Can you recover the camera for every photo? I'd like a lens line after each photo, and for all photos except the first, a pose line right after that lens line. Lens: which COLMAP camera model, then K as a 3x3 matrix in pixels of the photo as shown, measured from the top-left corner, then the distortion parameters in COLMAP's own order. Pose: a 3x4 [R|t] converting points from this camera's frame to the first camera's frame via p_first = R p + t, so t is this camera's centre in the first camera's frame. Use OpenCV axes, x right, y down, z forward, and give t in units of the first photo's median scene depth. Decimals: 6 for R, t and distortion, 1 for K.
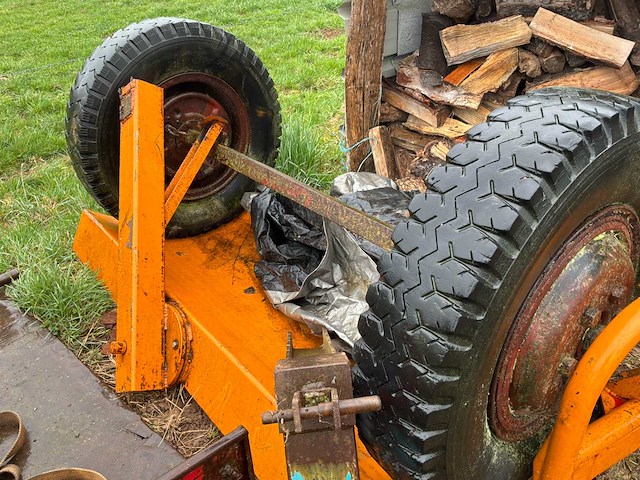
lens RADIAL K [[526.1, 0, 320.0], [0, 526.1, 240.0], [0, 0, 1]] dist [0.106959, -0.196997]
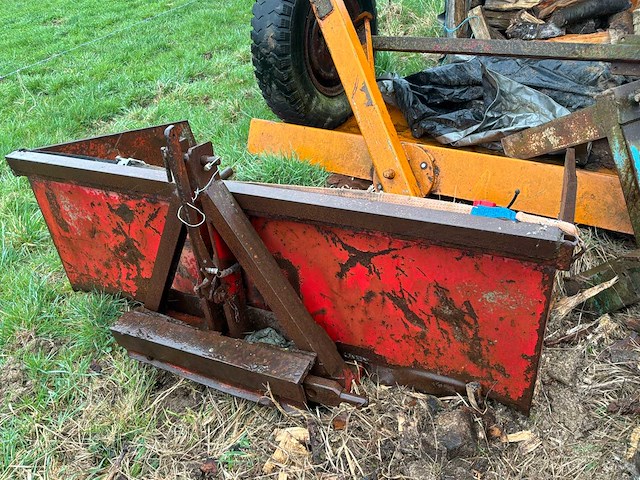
lens RADIAL K [[526.1, 0, 320.0], [0, 526.1, 240.0], [0, 0, 1]] dist [0.106959, -0.196997]
pose [[0.958472, -0.215826, 0.186416, -0.666788], [0.209174, 0.976337, 0.054884, 0.204739], [-0.193851, -0.013611, 0.980937, -0.236414]]
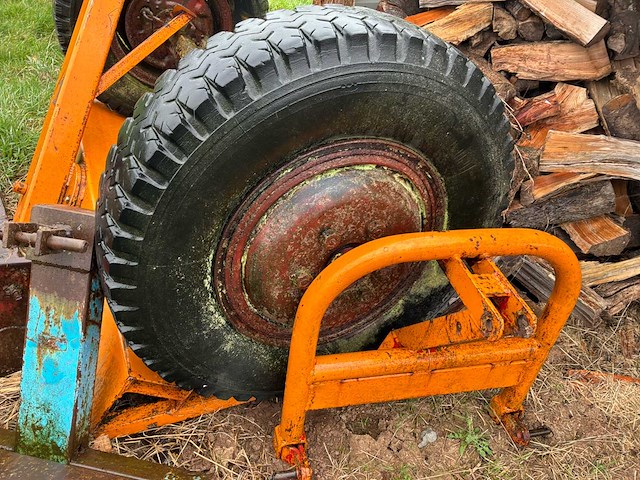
lens RADIAL K [[526.1, 0, 320.0], [0, 526.1, 240.0], [0, 0, 1]] dist [0.106959, -0.196997]
pose [[0.954357, 0.271040, -0.125458, 0.309728], [-0.258612, 0.960054, 0.106849, 0.020882], [0.149407, -0.069527, 0.986328, -0.008469]]
